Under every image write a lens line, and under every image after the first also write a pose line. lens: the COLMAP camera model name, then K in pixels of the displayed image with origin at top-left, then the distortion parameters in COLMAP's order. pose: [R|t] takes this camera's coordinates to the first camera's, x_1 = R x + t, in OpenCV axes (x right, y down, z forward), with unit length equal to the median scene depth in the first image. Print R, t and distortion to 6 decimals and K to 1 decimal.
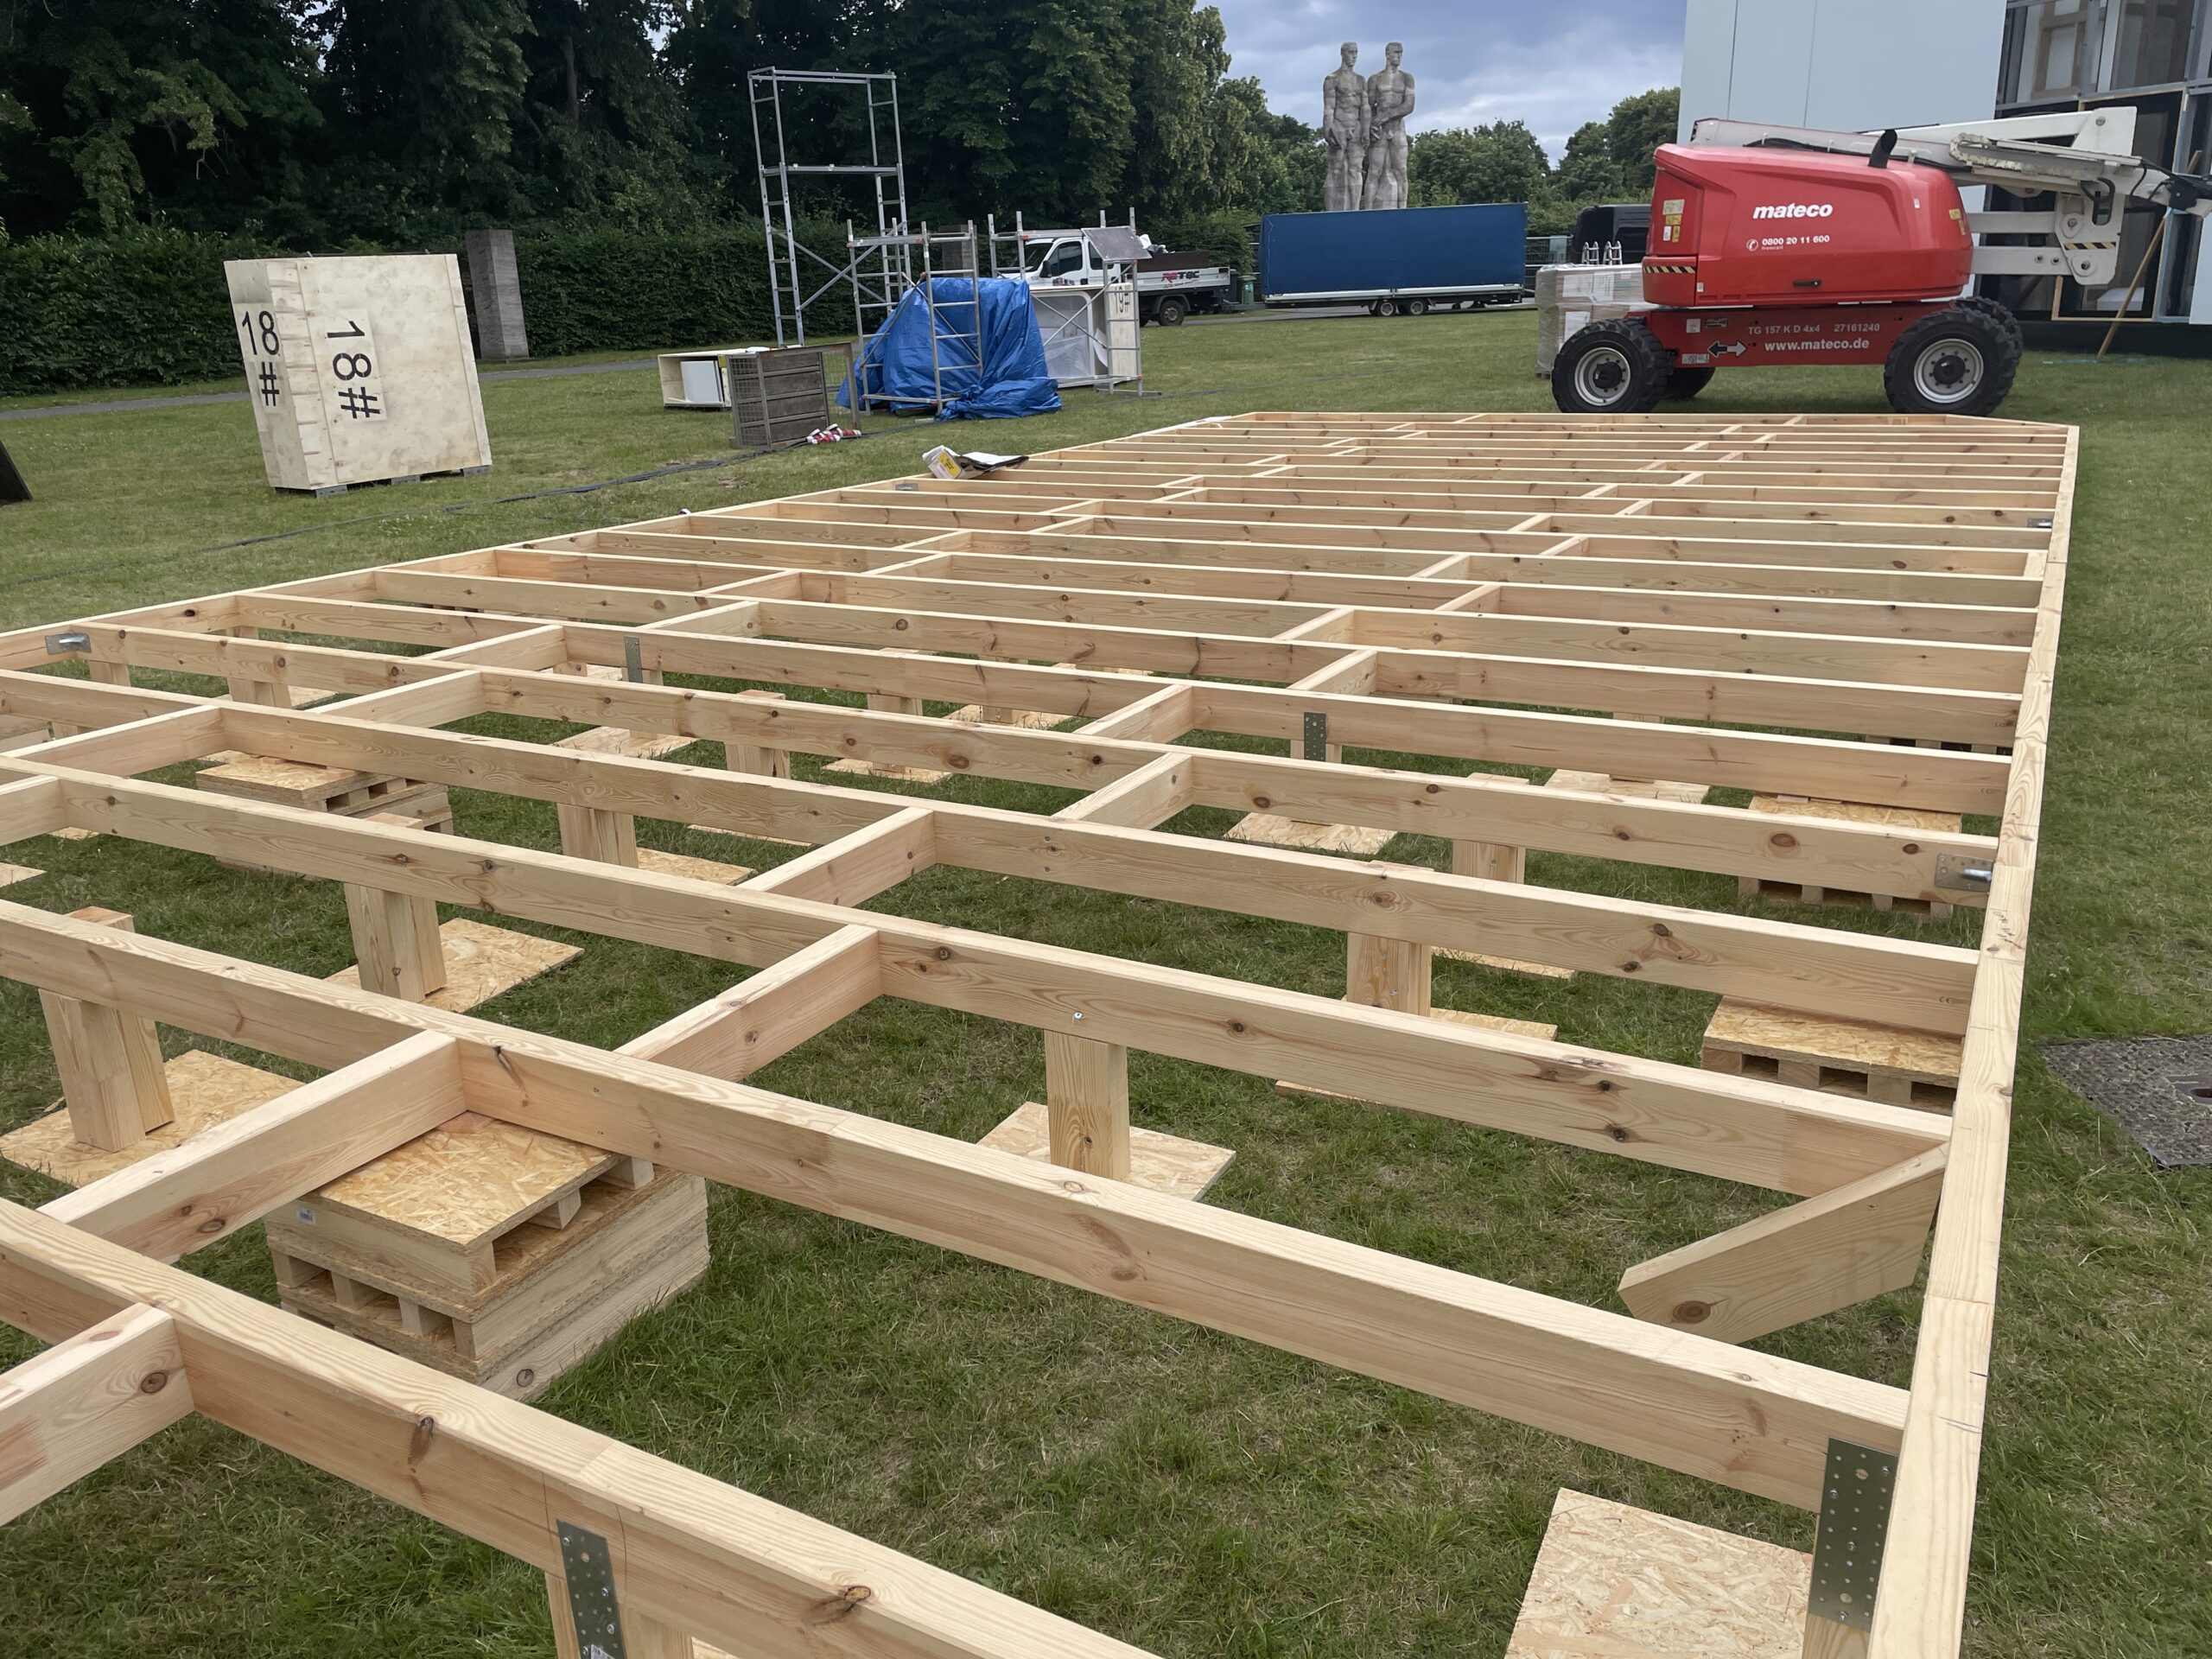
lens RADIAL K [[1643.8, 0, 1114.3], [0, 1643.8, 812.6], [0, 0, 1]] dist [0.087297, -0.105703]
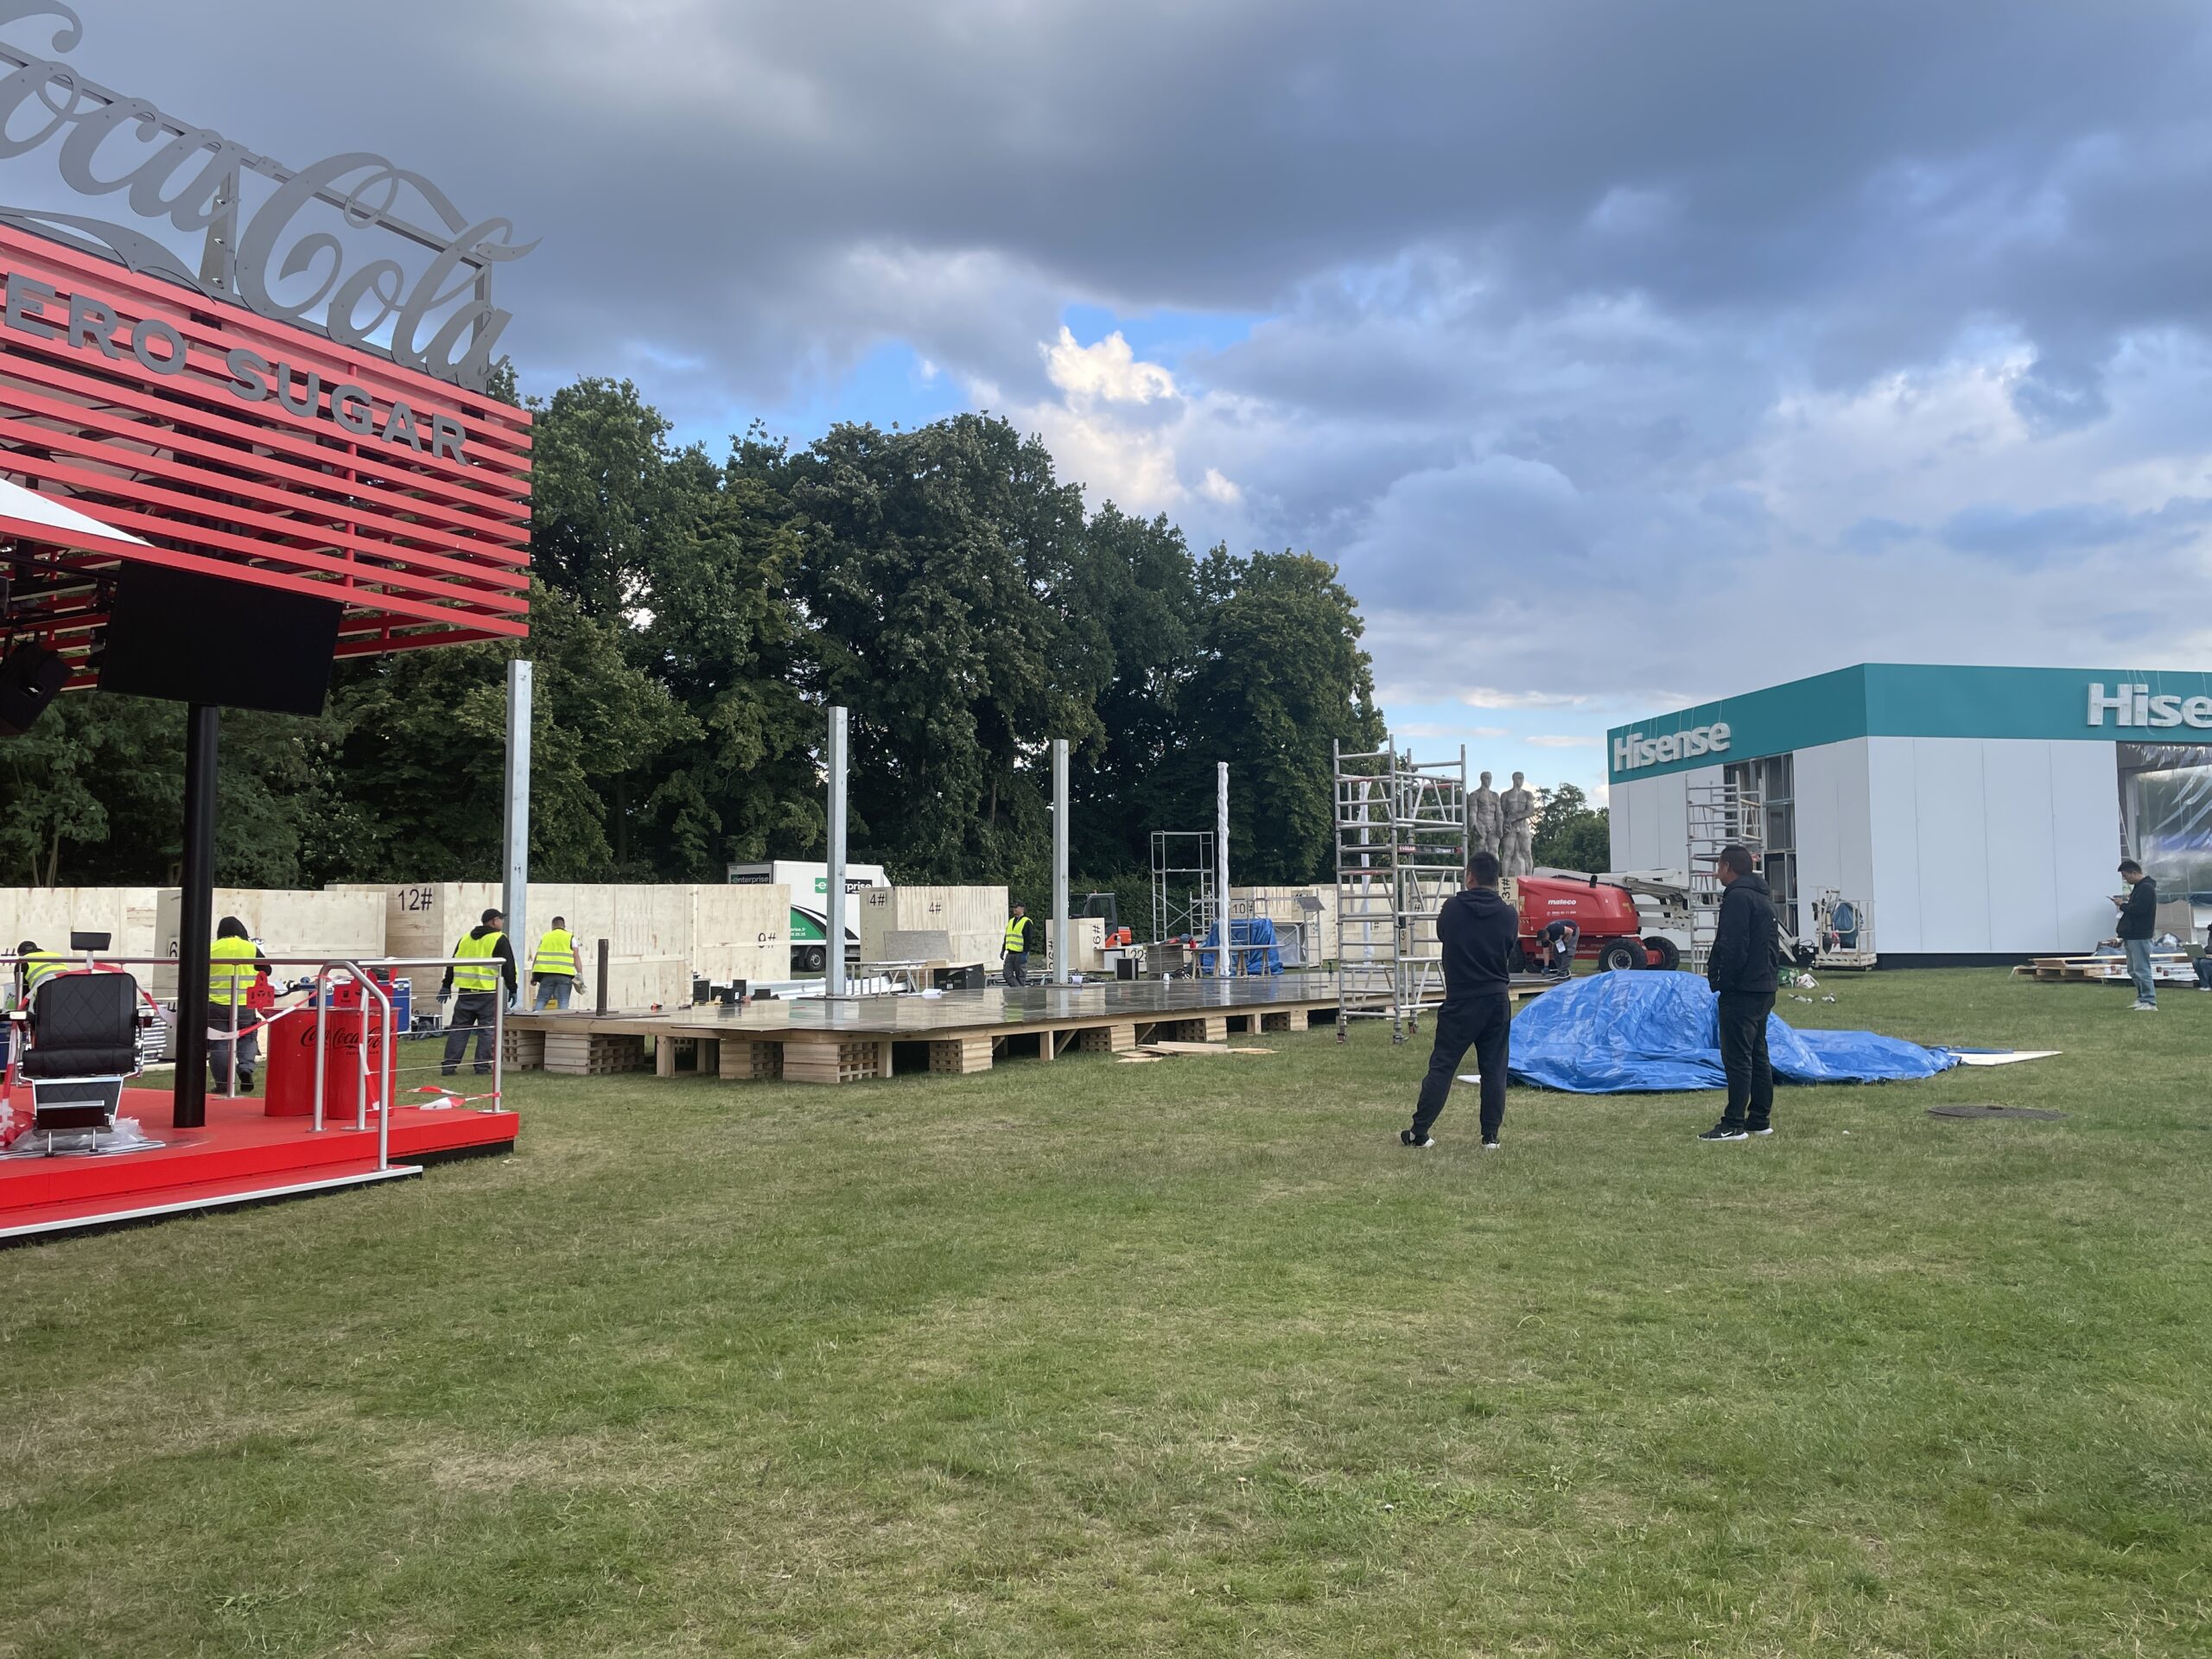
lens RADIAL K [[1643.8, 0, 1114.3], [0, 1643.8, 812.6], [0, 0, 1]] dist [0.087297, -0.105703]
pose [[0.991091, 0.012225, -0.132625, 0.017689], [-0.060043, 0.929860, -0.362980, 0.200461], [0.118886, 0.367709, 0.922310, -0.619175]]
